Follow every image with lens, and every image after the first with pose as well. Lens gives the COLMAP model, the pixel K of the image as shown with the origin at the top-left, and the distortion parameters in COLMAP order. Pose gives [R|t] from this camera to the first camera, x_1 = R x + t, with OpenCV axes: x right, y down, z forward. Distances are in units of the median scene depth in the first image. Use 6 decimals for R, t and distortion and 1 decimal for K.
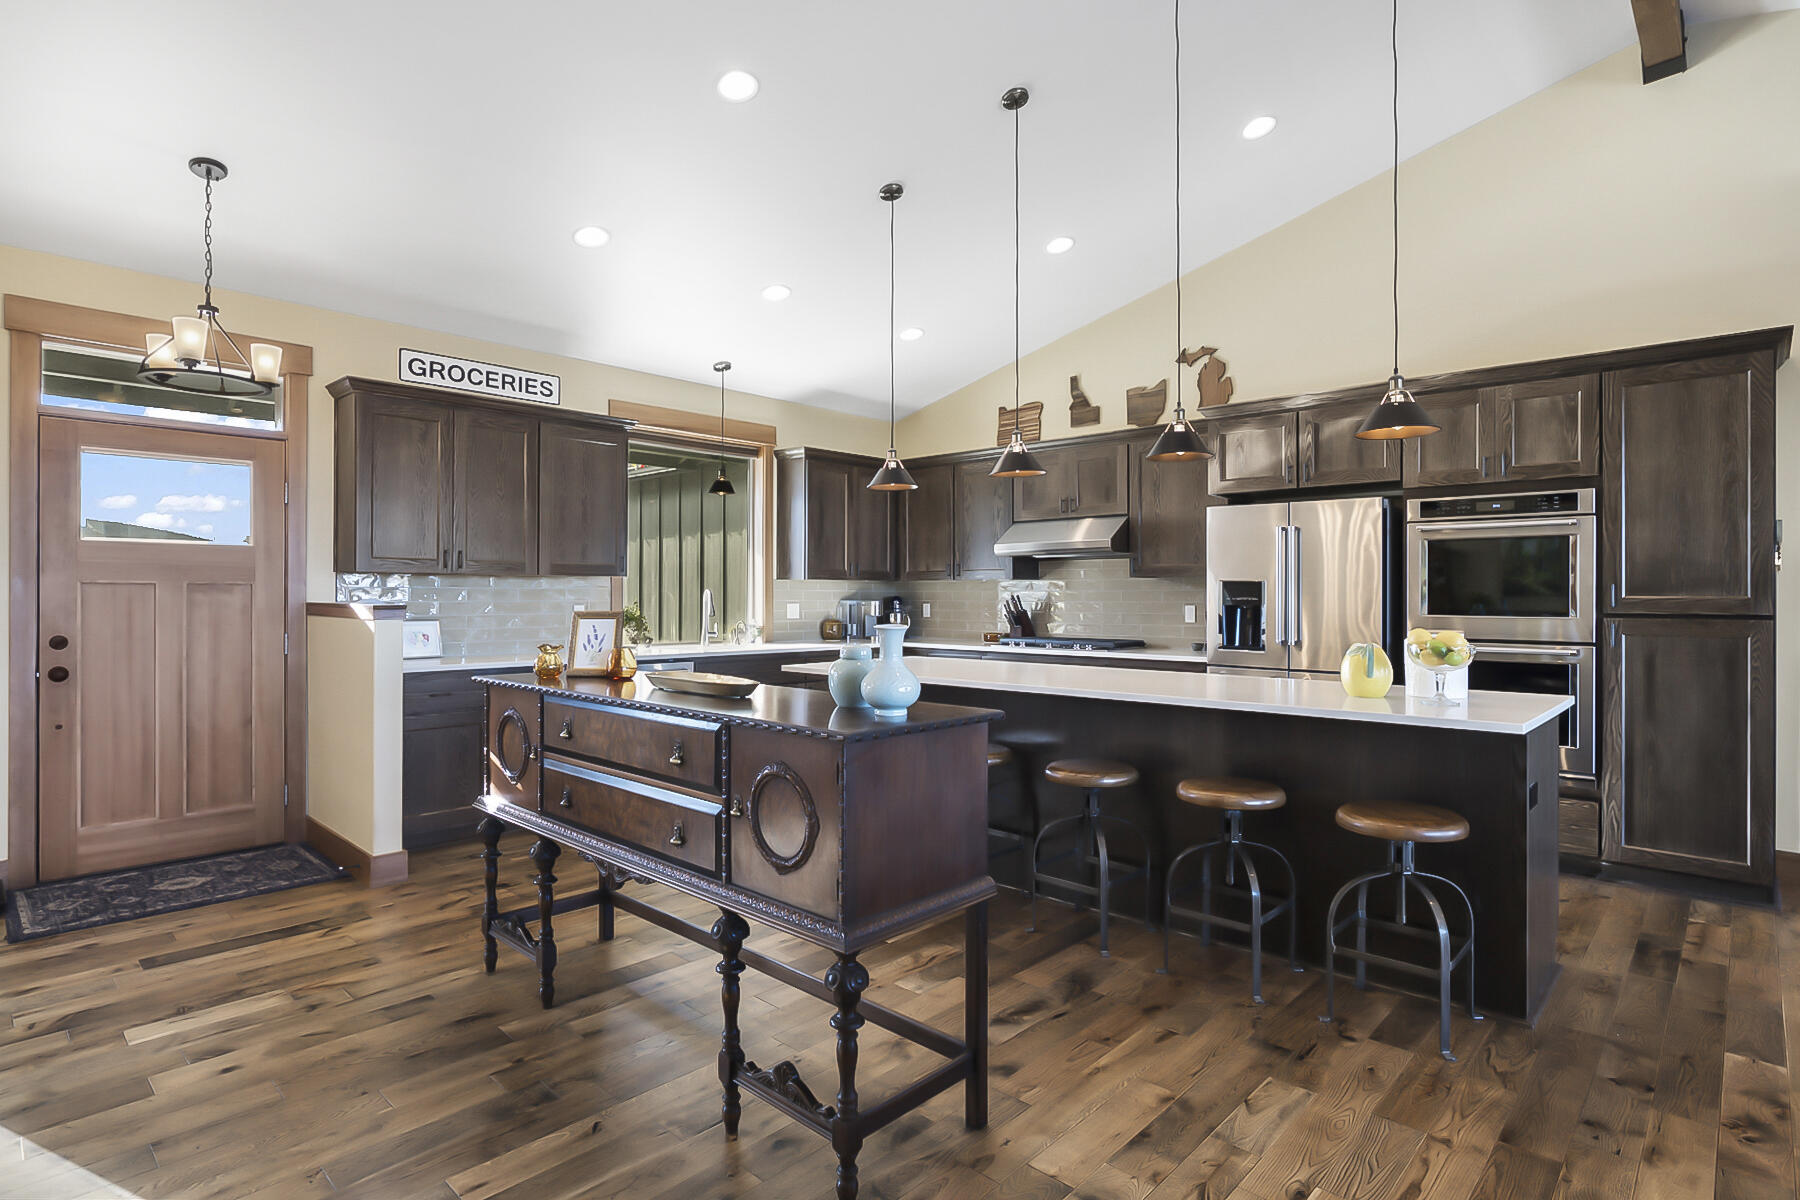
lens RADIAL K [[917.9, 0, 904.6], [0, 917.9, 598.6], [0, 0, 1]] dist [-0.018324, 0.007106]
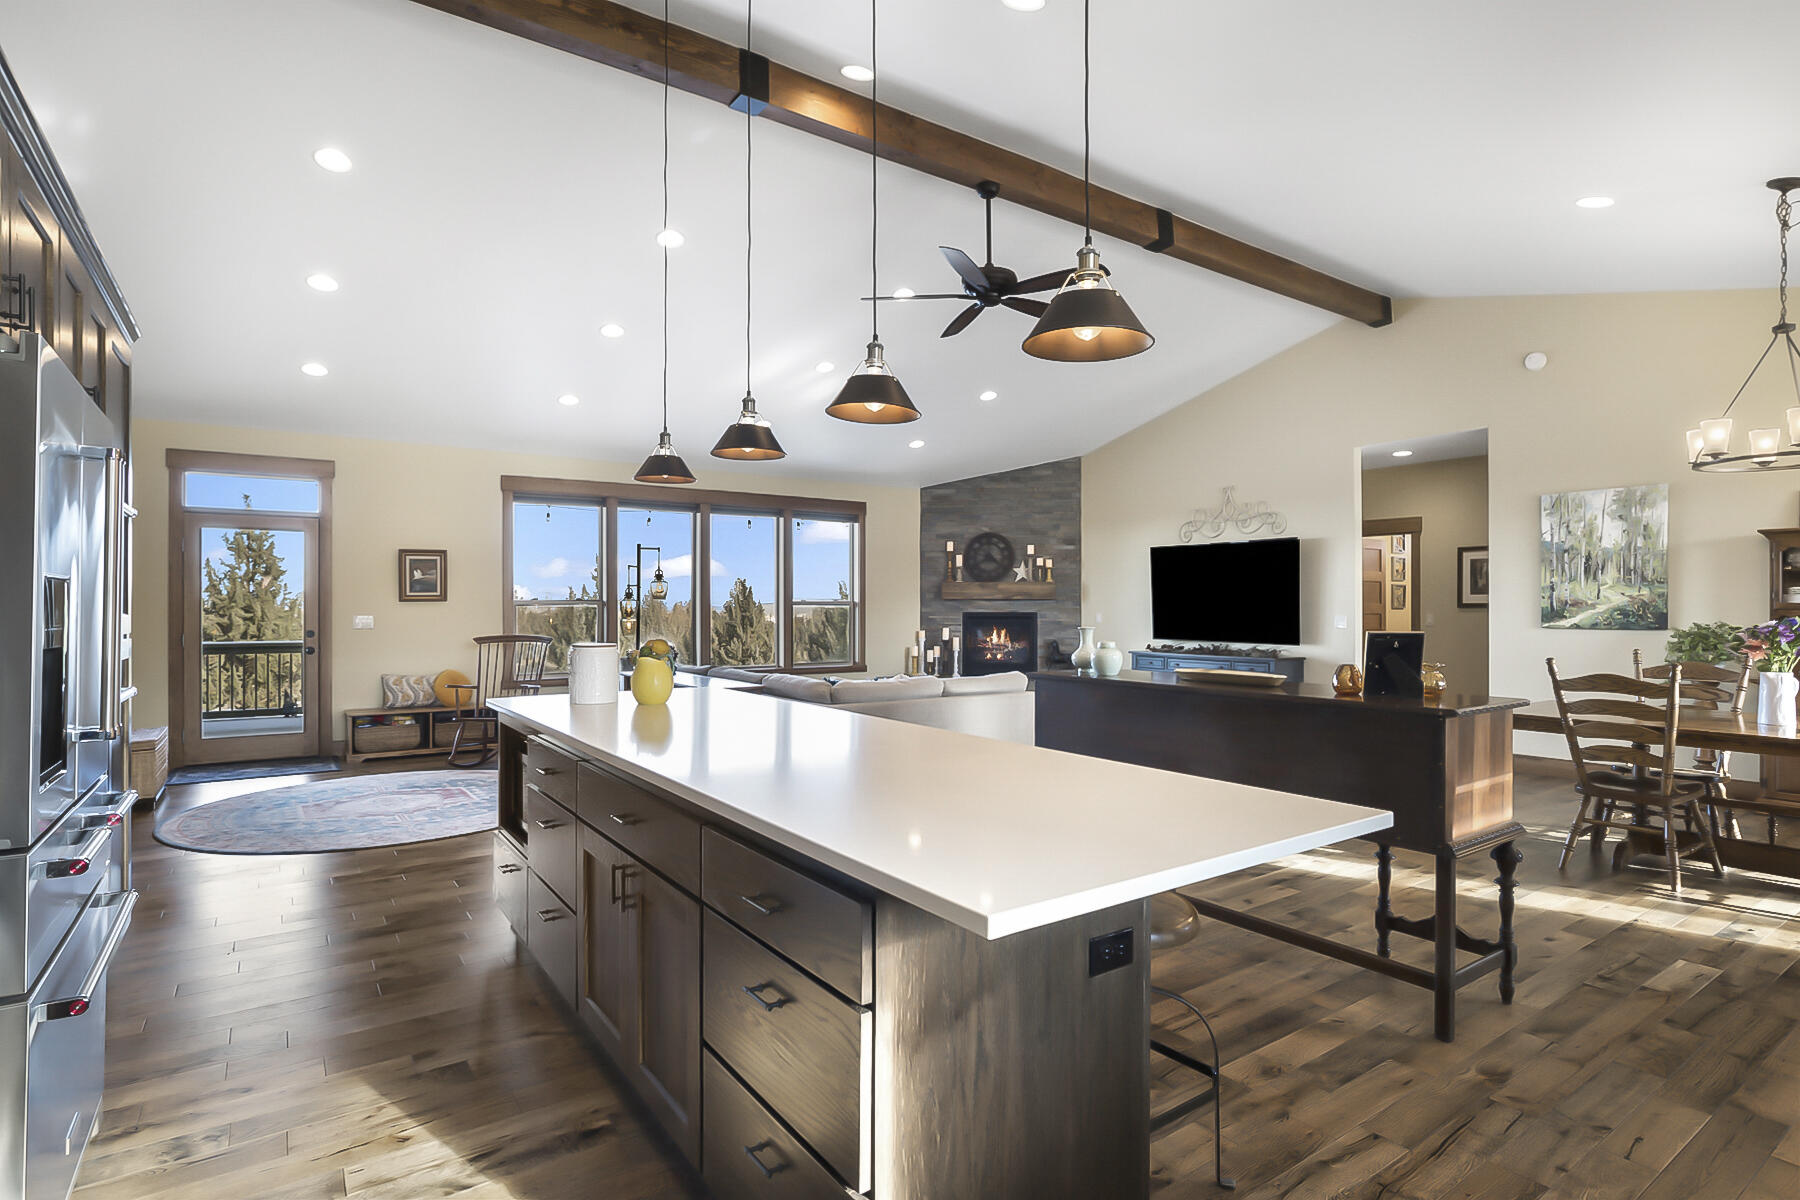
lens RADIAL K [[926.8, 0, 900.0], [0, 926.8, 600.0], [0, 0, 1]] dist [-0.011332, 0.000780]
pose [[-0.977838, 0.000289, 0.209365, -0.017317], [-0.000395, 0.999995, -0.003228, -0.008014], [-0.209365, -0.003239, -0.977832, 1.194712]]
